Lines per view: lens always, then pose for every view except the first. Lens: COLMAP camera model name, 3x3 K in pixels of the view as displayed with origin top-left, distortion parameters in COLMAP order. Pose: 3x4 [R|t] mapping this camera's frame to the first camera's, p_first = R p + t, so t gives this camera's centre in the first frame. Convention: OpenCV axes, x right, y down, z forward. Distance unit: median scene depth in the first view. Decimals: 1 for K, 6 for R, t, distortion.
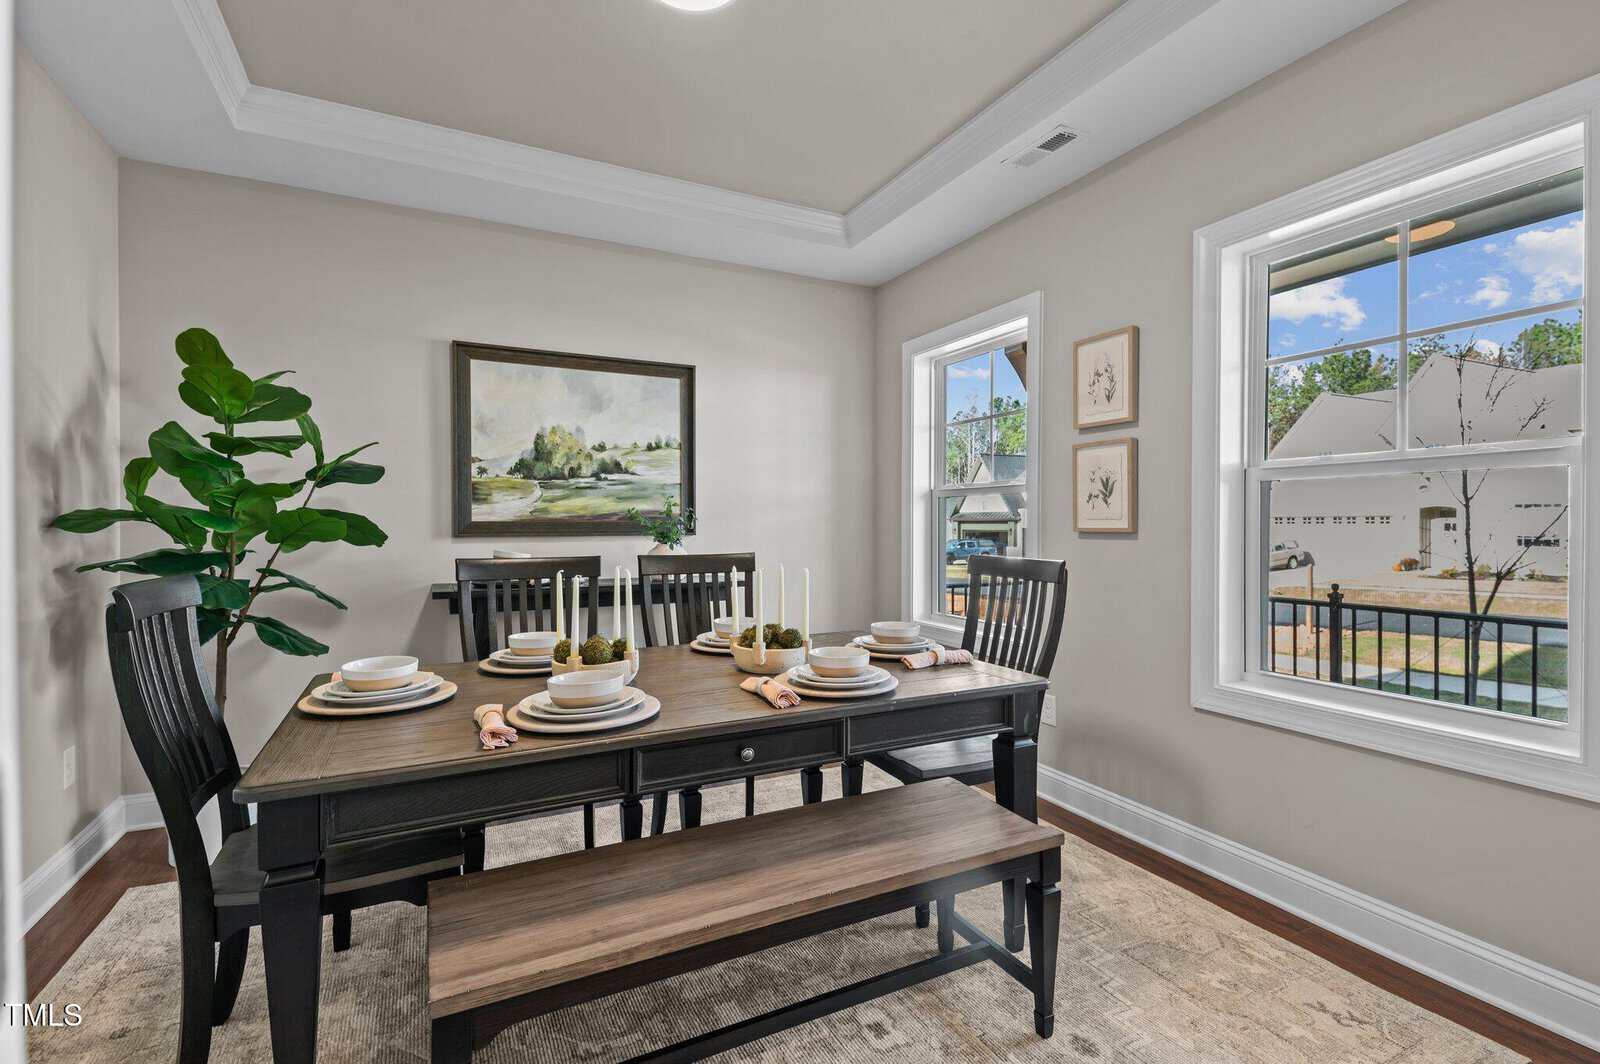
lens RADIAL K [[728.4, 0, 802.0], [0, 728.4, 531.4], [0, 0, 1]] dist [0.018441, -0.007017]
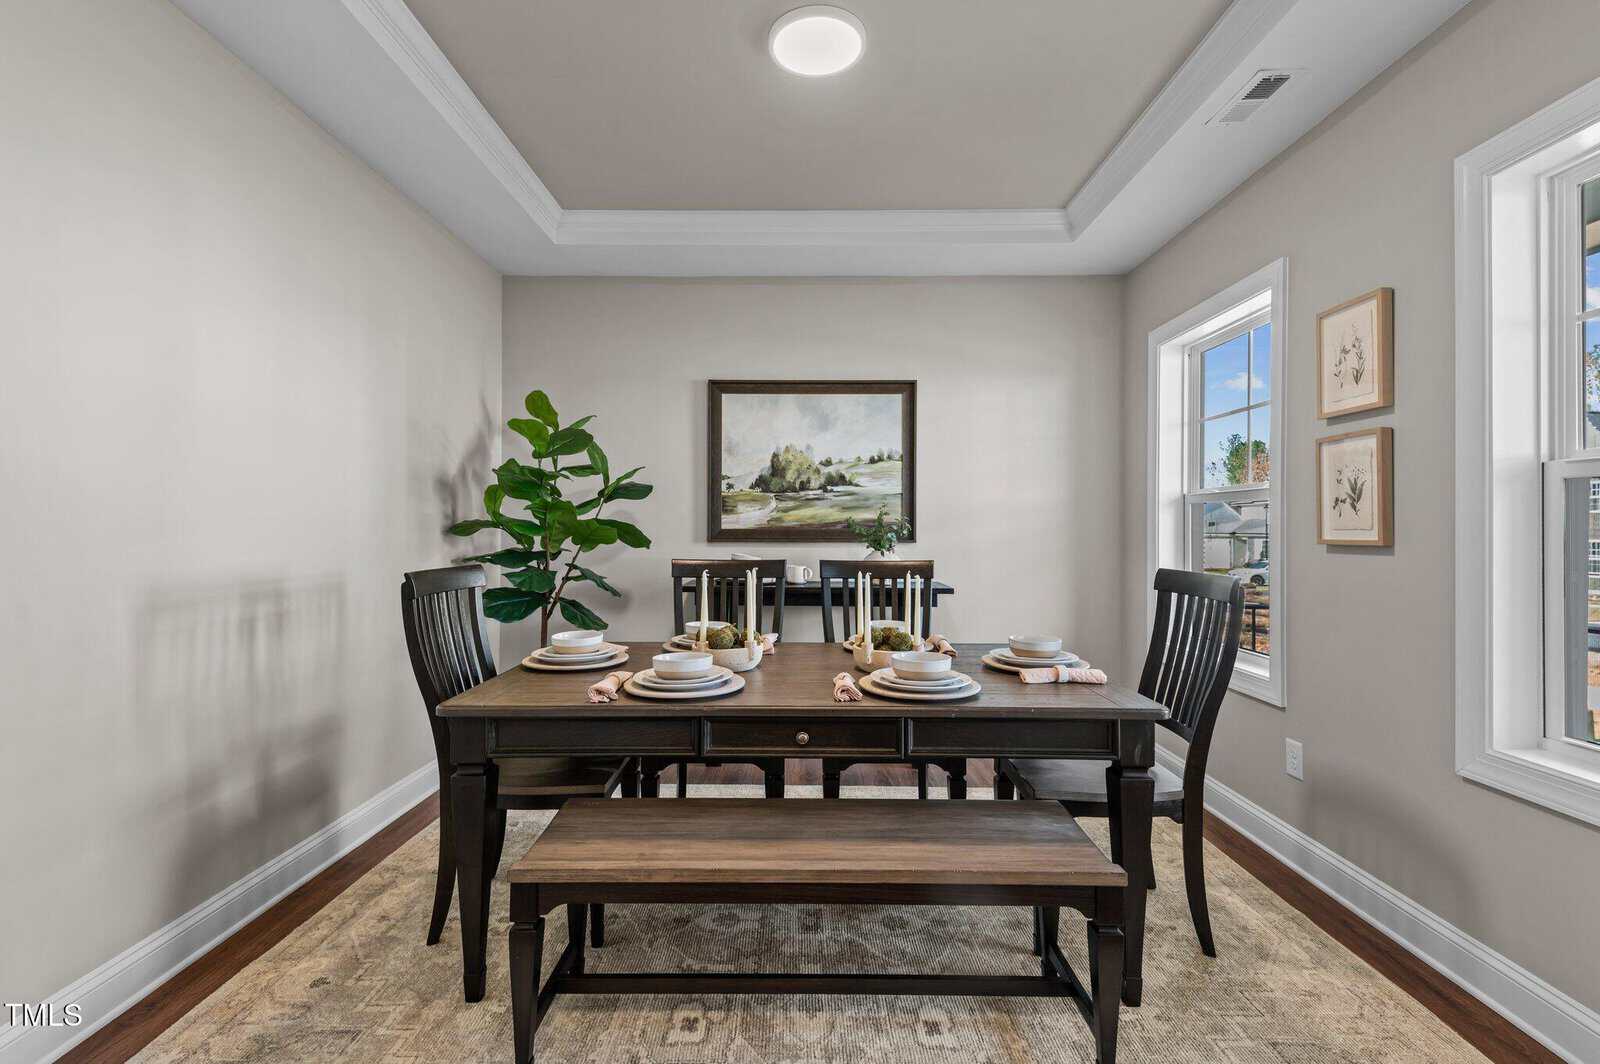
lens RADIAL K [[728.4, 0, 792.4], [0, 728.4, 527.1], [0, 0, 1]] dist [0.018441, -0.007017]
pose [[0.889344, 0.002461, -0.457232, 0.242071], [-0.009404, 0.999872, -0.012910, -0.002729], [0.457142, 0.015782, 0.889254, -0.007135]]
